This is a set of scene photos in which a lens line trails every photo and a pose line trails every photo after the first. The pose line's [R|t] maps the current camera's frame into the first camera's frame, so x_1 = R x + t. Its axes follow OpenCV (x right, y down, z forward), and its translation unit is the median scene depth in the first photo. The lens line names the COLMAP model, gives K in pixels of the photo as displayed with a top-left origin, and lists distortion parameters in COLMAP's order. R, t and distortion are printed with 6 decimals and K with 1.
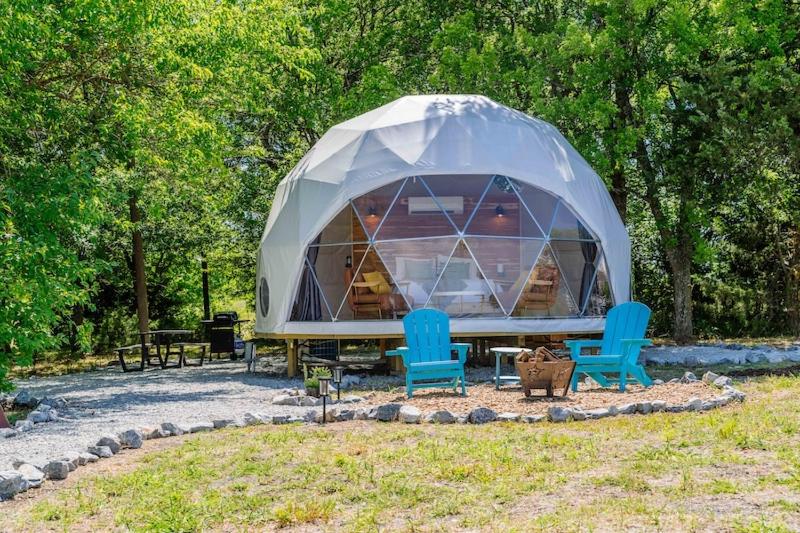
lens RADIAL K [[1217.0, 0, 400.0], [0, 1217.0, 266.5], [0, 0, 1]] dist [-0.013012, -0.023778]
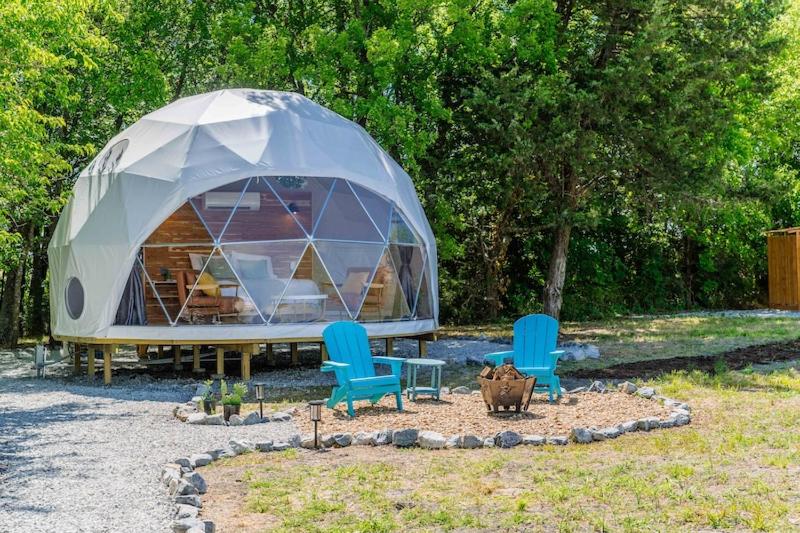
lens RADIAL K [[1217.0, 0, 400.0], [0, 1217.0, 266.5], [0, 0, 1]] dist [-0.013012, -0.023778]
pose [[0.935764, 0.007977, 0.352537, -0.221585], [-0.016827, 0.999615, 0.022045, -0.025363], [-0.352226, -0.026561, 0.935538, 0.046226]]
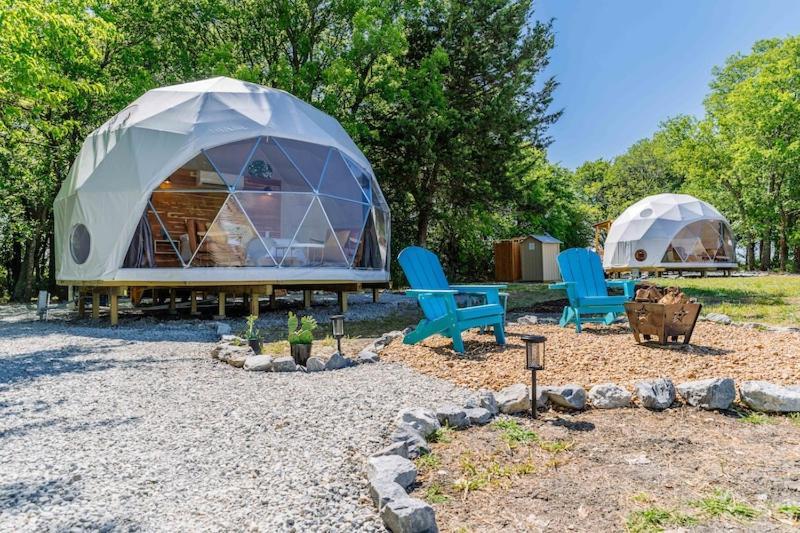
lens RADIAL K [[529.7, 0, 400.0], [0, 529.7, 266.5], [0, 0, 1]] dist [0.000803, 0.002533]
pose [[0.801678, 0.023835, 0.597281, -0.170878], [-0.028873, 0.999582, -0.001137, 0.038722], [-0.597059, -0.016334, 0.802031, 0.541053]]
